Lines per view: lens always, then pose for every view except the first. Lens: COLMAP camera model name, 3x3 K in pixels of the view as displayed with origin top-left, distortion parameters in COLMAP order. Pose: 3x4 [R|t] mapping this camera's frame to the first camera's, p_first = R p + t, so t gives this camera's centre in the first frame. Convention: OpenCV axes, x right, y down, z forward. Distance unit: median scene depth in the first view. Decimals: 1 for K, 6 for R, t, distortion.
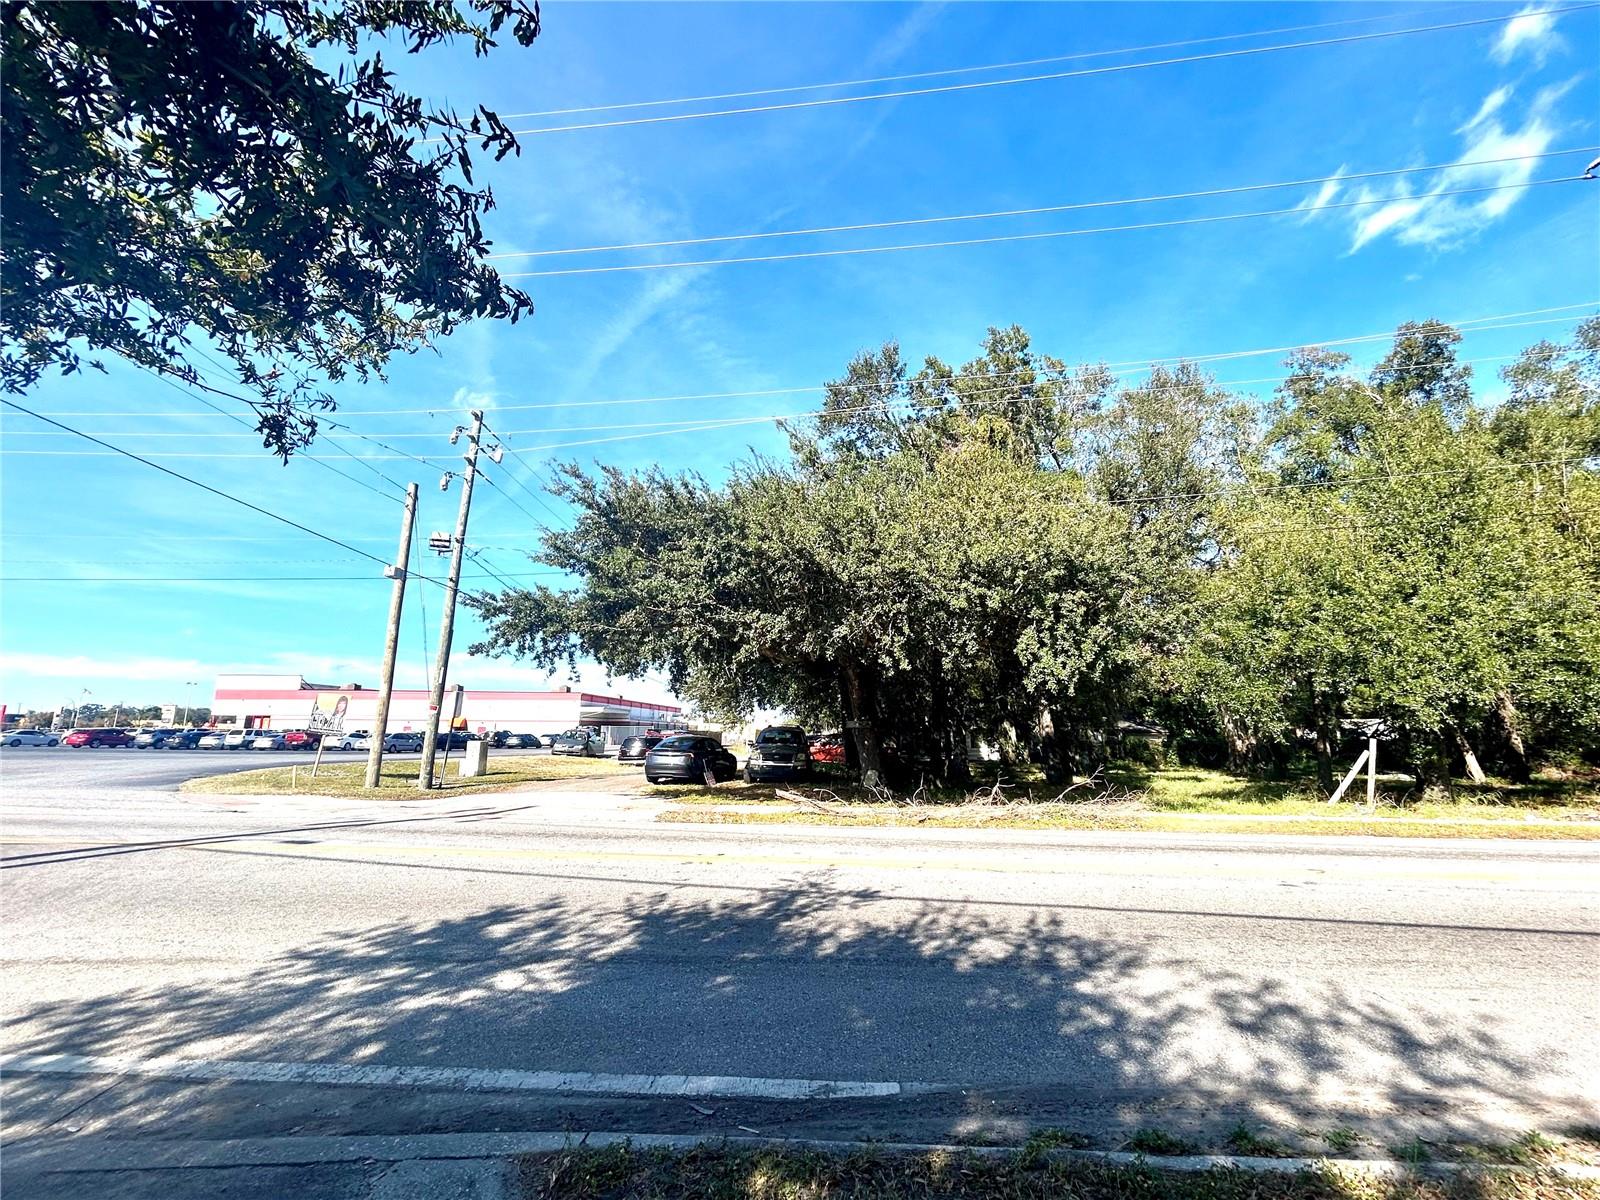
lens RADIAL K [[698.8, 0, 792.4], [0, 698.8, 598.3], [0, 0, 1]] dist [-0.003215, 0.001203]
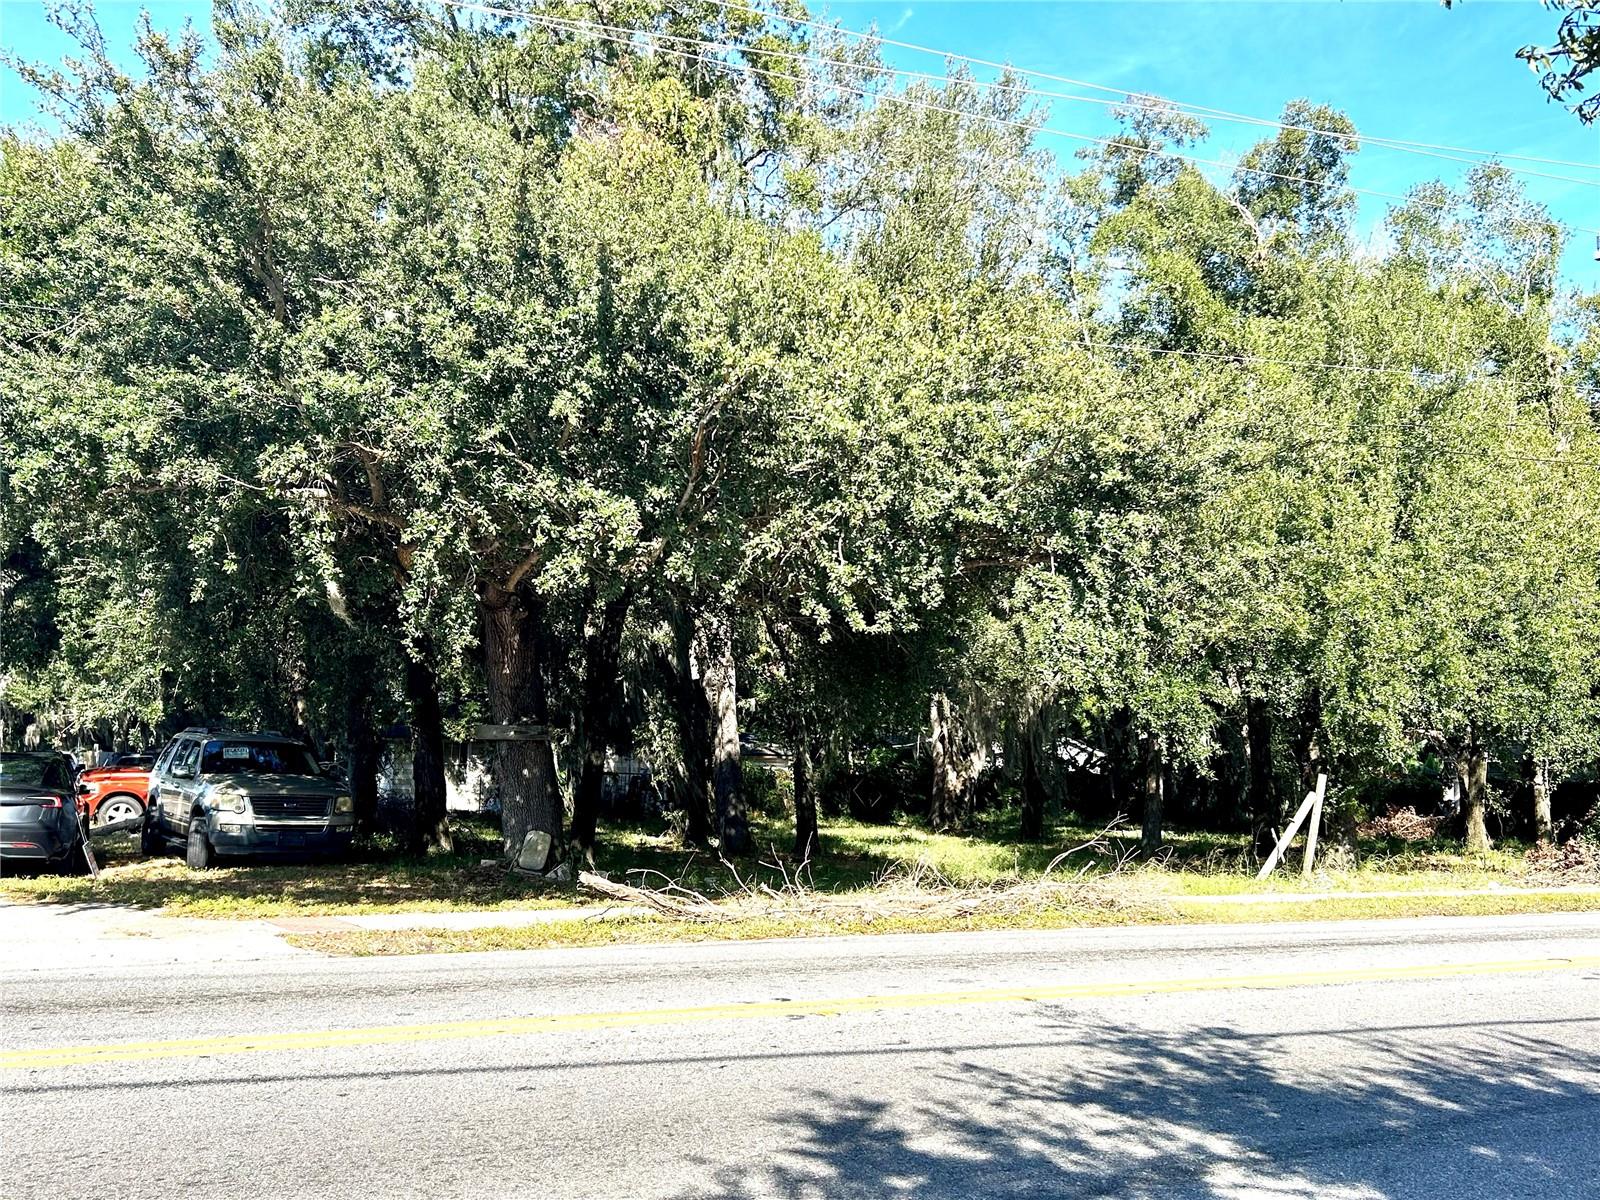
lens RADIAL K [[1603.0, 0, 795.1], [0, 1603.0, 592.3], [0, 0, 1]] dist [0.014381, 0.000000]
pose [[0.824994, 0.070820, 0.560687, -0.503289], [-0.122449, 0.990949, 0.055005, 0.014843], [-0.551717, -0.114034, 0.826199, 0.069530]]
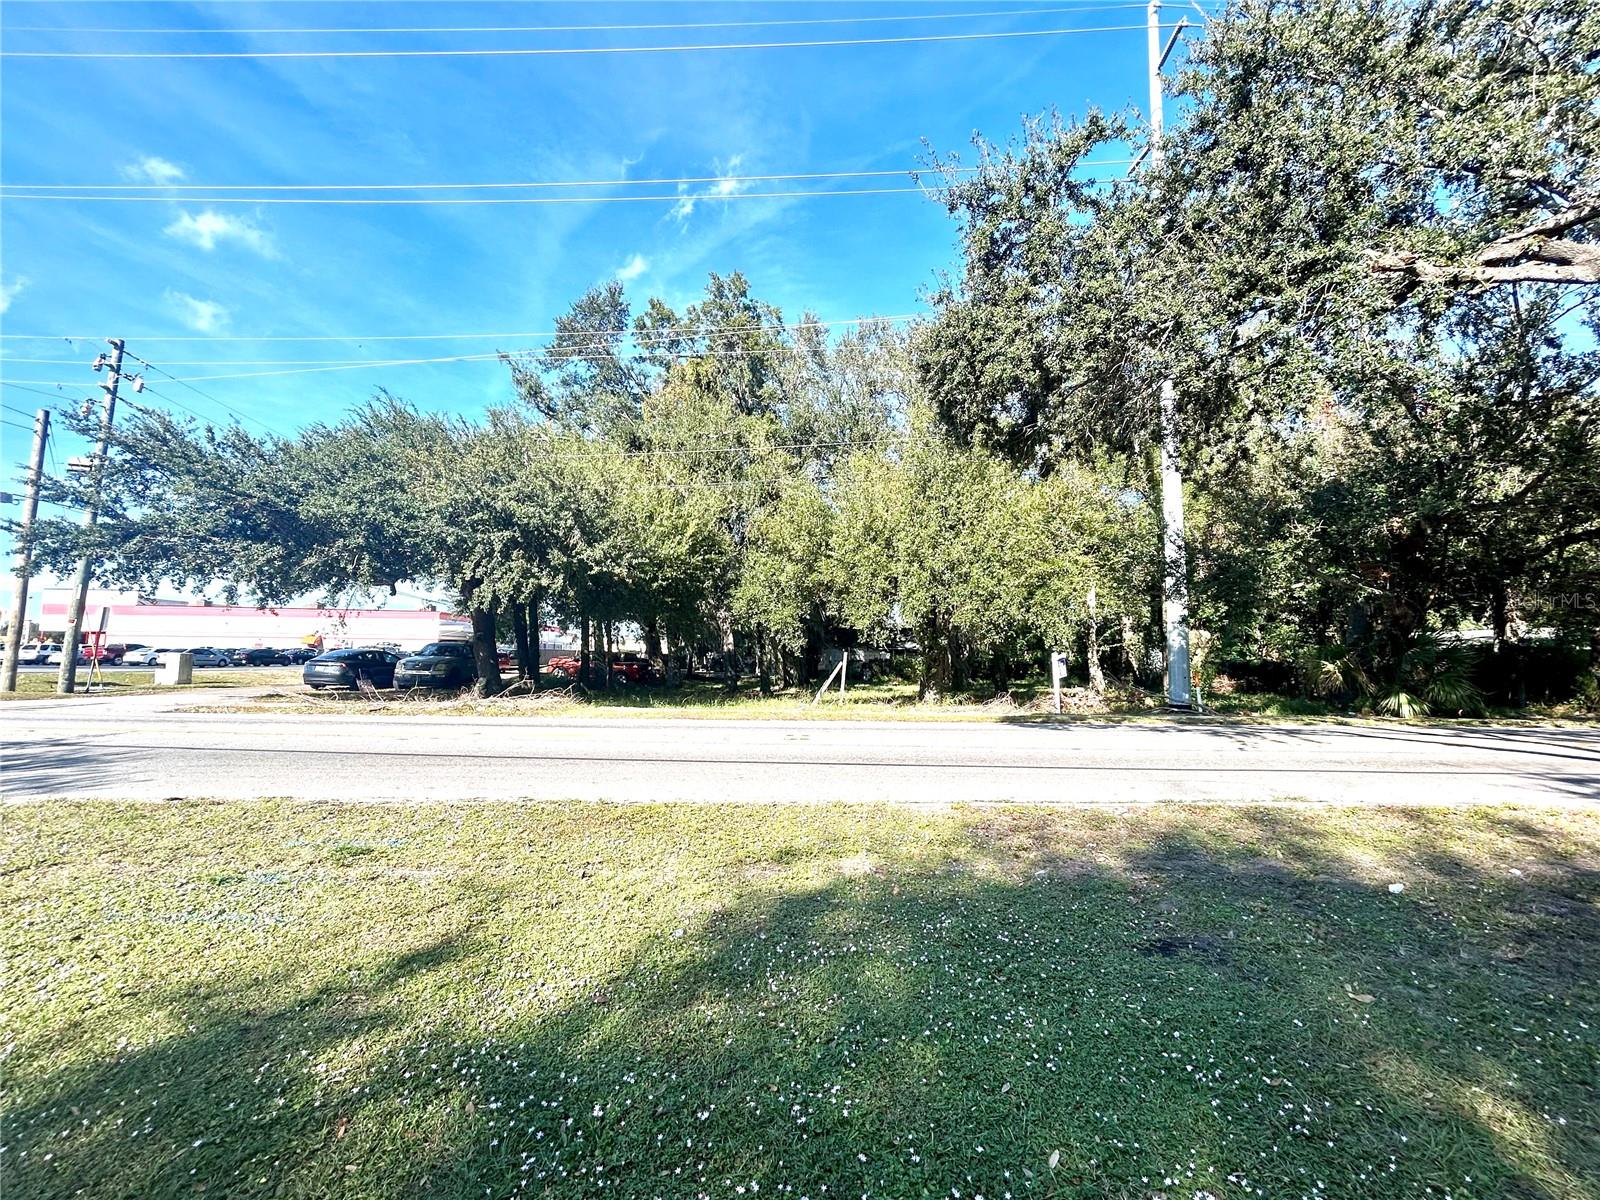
lens RADIAL K [[698.8, 0, 802.0], [0, 698.8, 597.2], [0, 0, 1]] dist [-0.003215, 0.001203]
pose [[0.995496, 0.012490, 0.093976, 0.762154], [-0.022644, 0.993918, 0.107769, -0.035397], [-0.092059, -0.109412, 0.989724, -0.265654]]
